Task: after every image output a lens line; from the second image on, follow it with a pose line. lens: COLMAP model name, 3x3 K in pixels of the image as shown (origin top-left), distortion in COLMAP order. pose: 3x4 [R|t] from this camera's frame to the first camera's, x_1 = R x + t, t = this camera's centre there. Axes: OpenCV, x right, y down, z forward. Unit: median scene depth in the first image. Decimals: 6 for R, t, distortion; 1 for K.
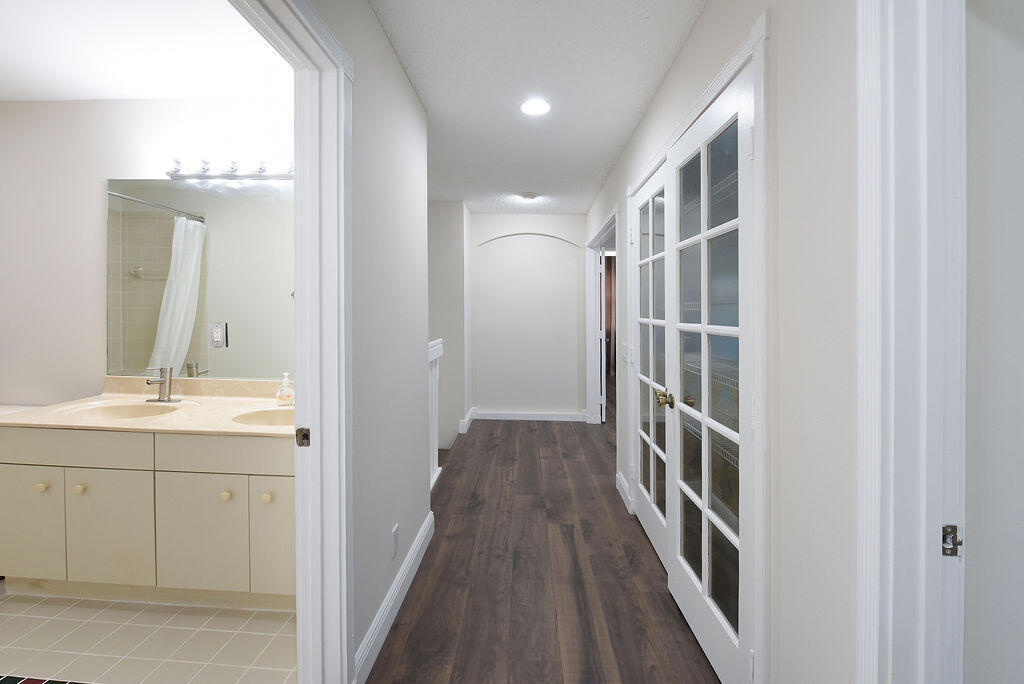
lens RADIAL K [[423.6, 0, 508.9], [0, 423.6, 303.6], [0, 0, 1]] dist [-0.000907, -0.000355]
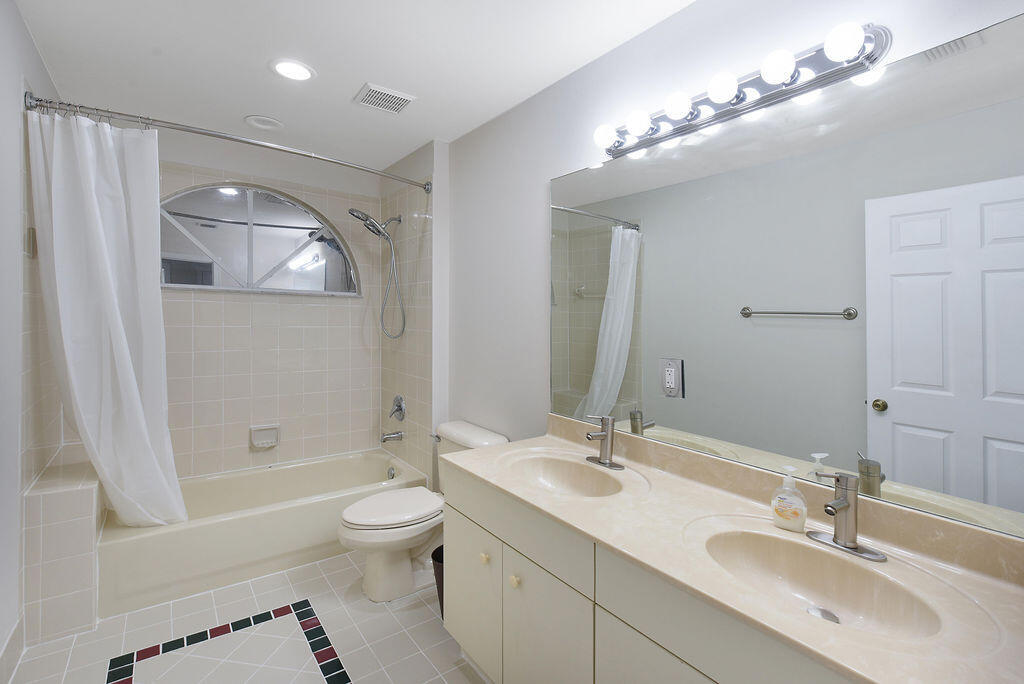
lens RADIAL K [[464.6, 0, 513.9], [0, 464.6, 314.2], [0, 0, 1]] dist [-0.044258, 0.000105]
pose [[0.646772, -0.007283, -0.762649, -0.297849], [-0.003281, 0.999919, -0.012331, -0.014400], [0.762676, 0.010477, 0.646695, 0.351245]]
